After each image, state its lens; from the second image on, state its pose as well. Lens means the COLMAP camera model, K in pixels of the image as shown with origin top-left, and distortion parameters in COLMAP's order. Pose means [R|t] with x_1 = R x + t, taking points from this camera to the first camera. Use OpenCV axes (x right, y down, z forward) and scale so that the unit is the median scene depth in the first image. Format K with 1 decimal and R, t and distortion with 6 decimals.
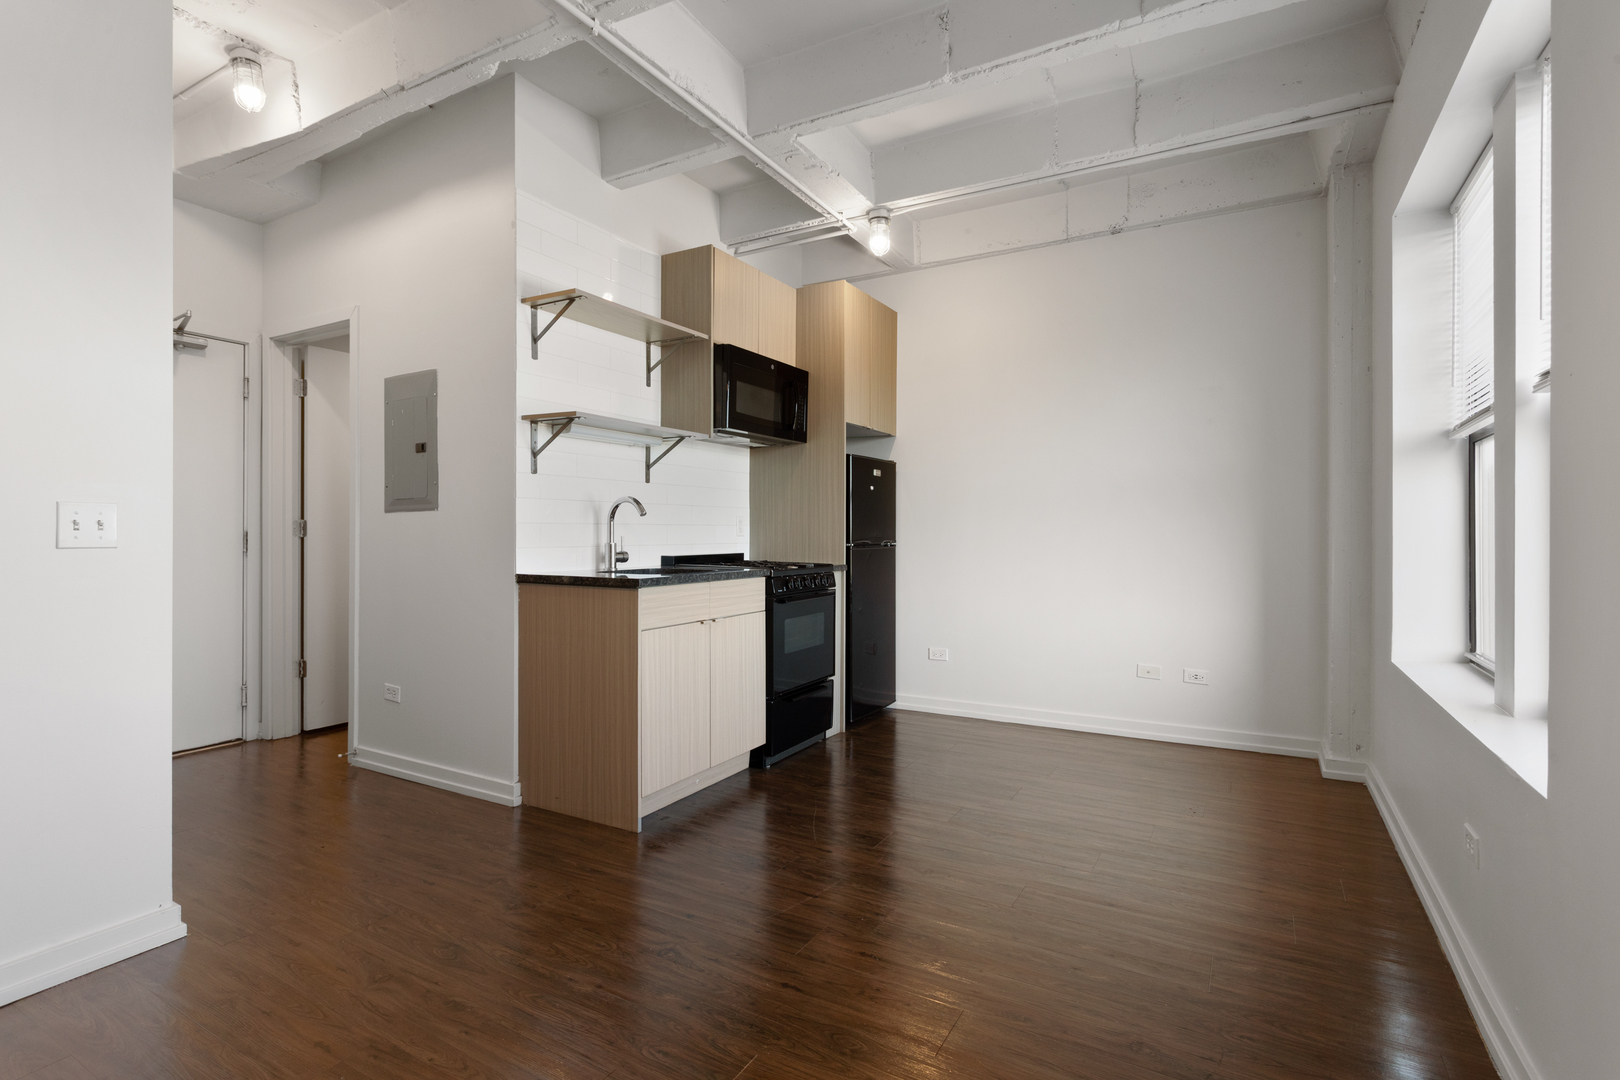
lens RADIAL K [[768.5, 0, 810.0], [0, 768.5, 540.0], [0, 0, 1]] dist [0.007678, 0.000690]
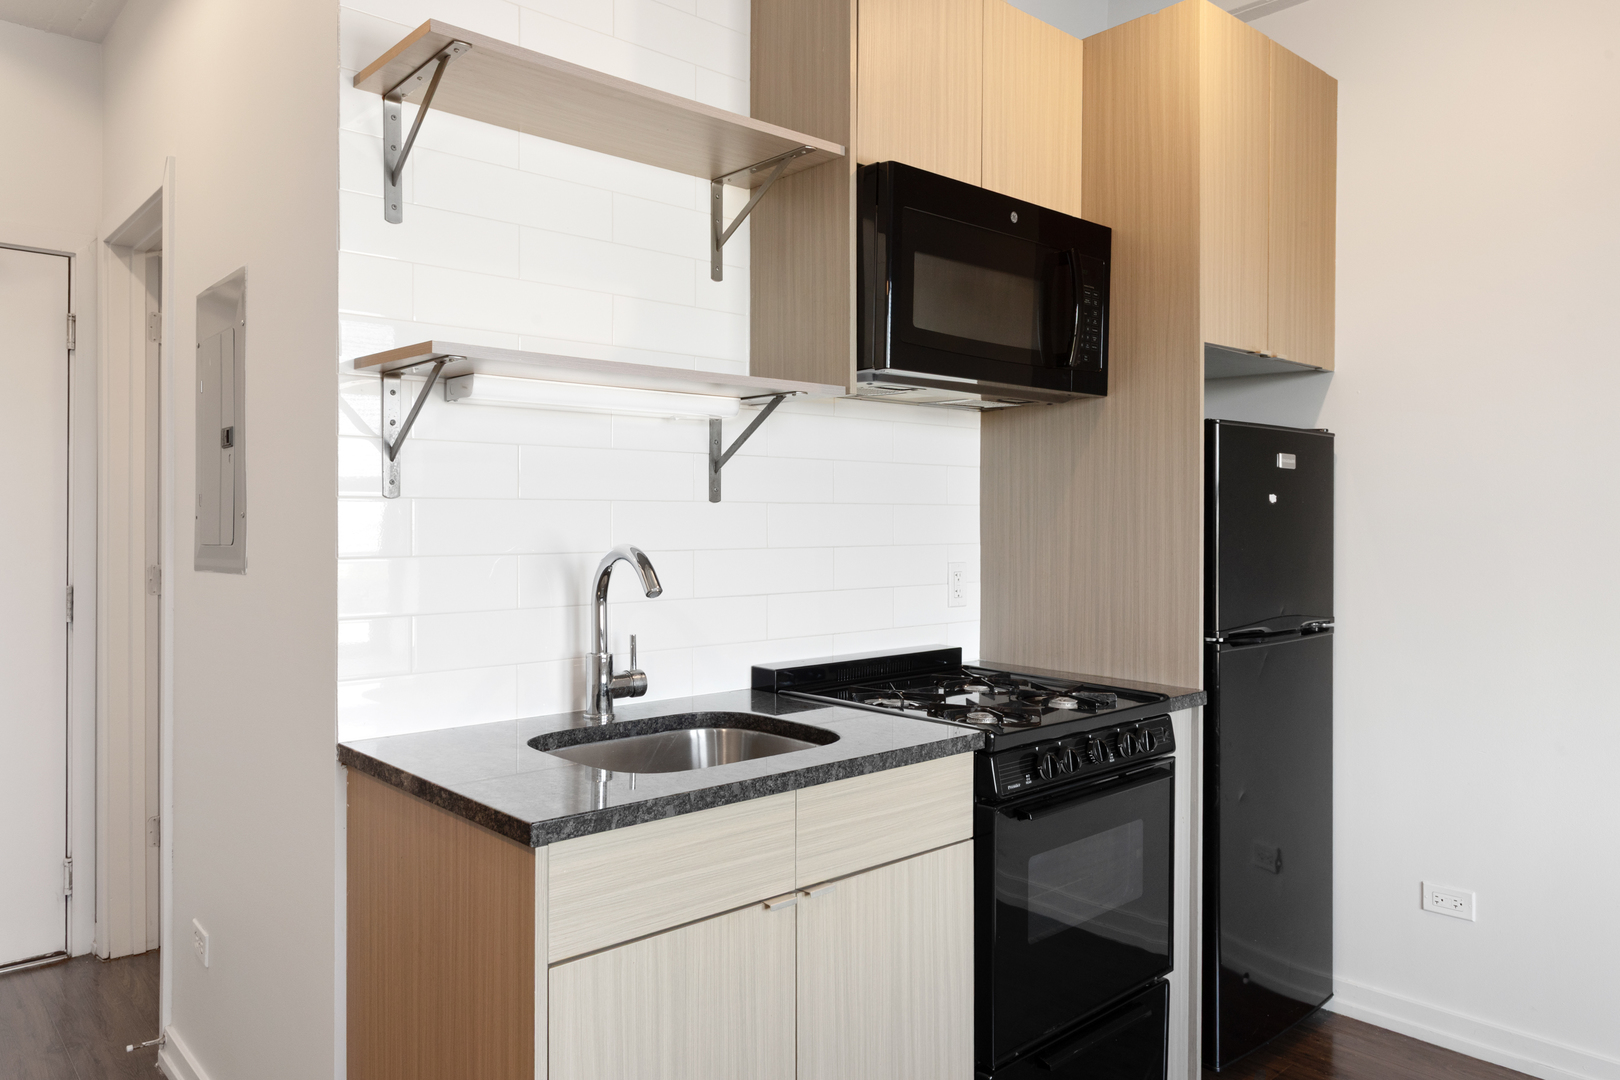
lens RADIAL K [[1103.4, 0, 802.9], [0, 1103.4, 519.3], [0, 0, 1]] dist [0.002544, -0.000478]
pose [[0.949165, 0.002113, -0.314771, 0.031732], [-0.005401, 0.999940, -0.009575, -0.056655], [0.314732, 0.010788, 0.949119, 0.408891]]
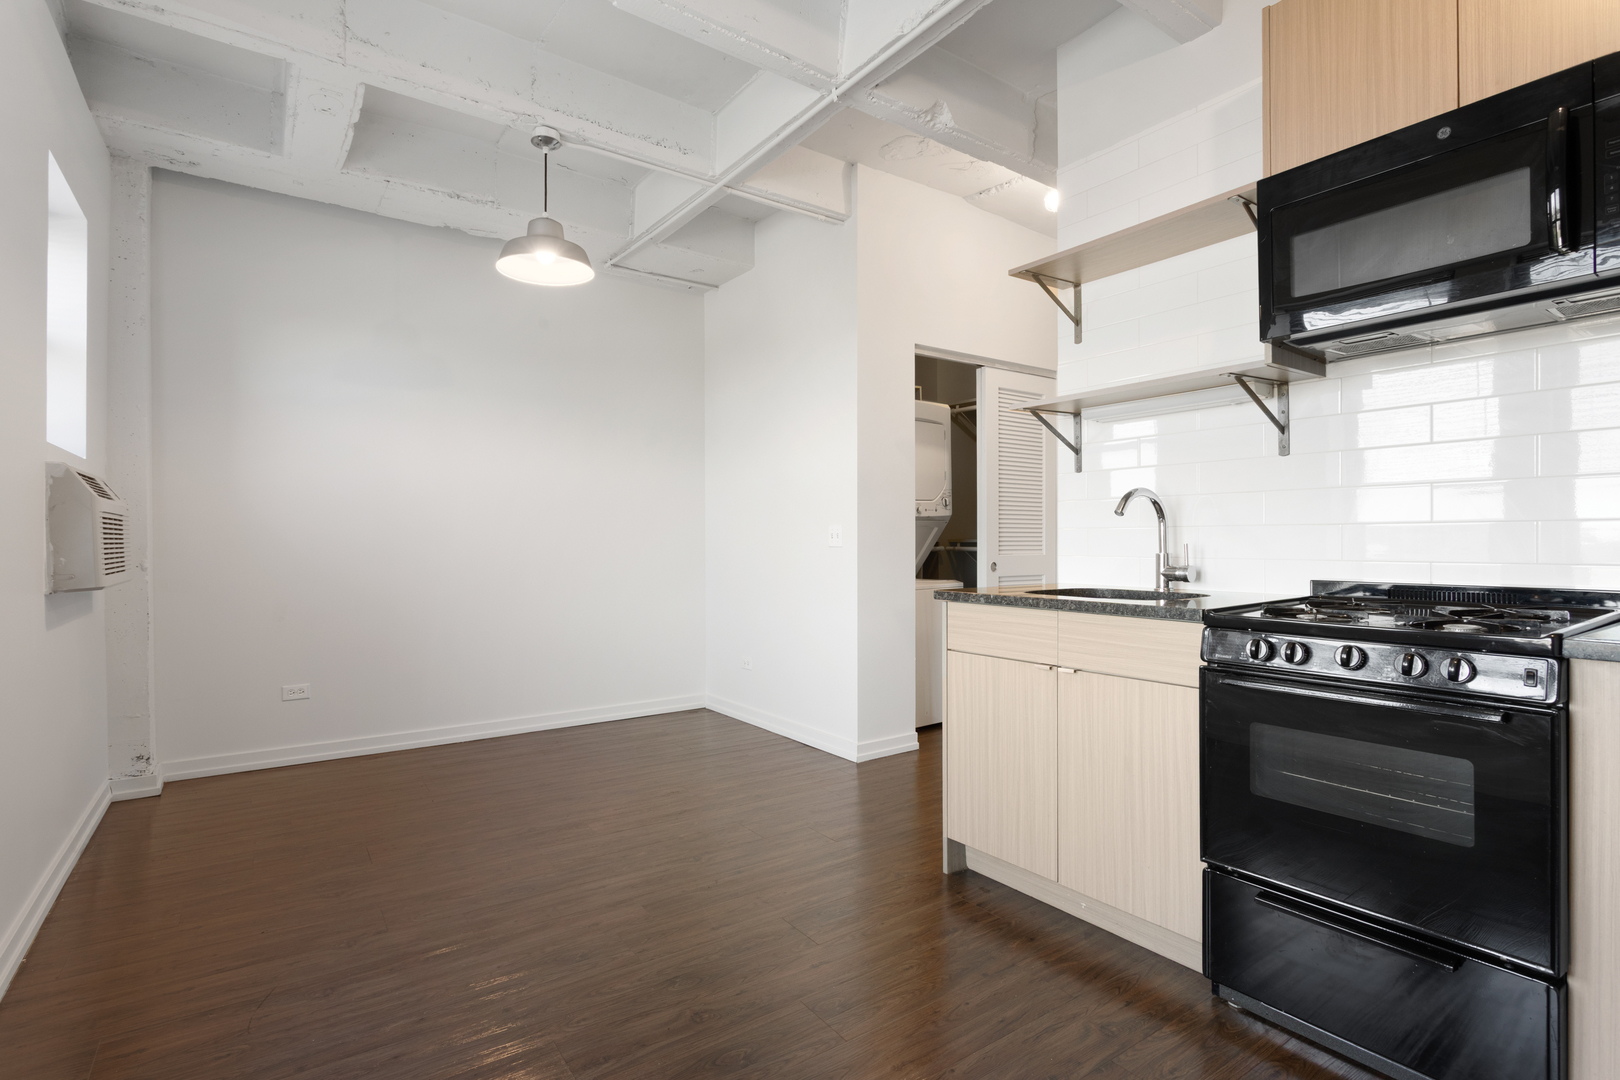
lens RADIAL K [[781.3, 0, 781.1], [0, 781.3, 536.4], [0, 0, 1]] dist [-0.000982, -0.000129]
pose [[-0.439253, -0.006477, -0.898340, 0.496332], [-0.009296, 0.999953, -0.002664, -0.005191], [0.898315, 0.007181, -0.439293, 0.894580]]
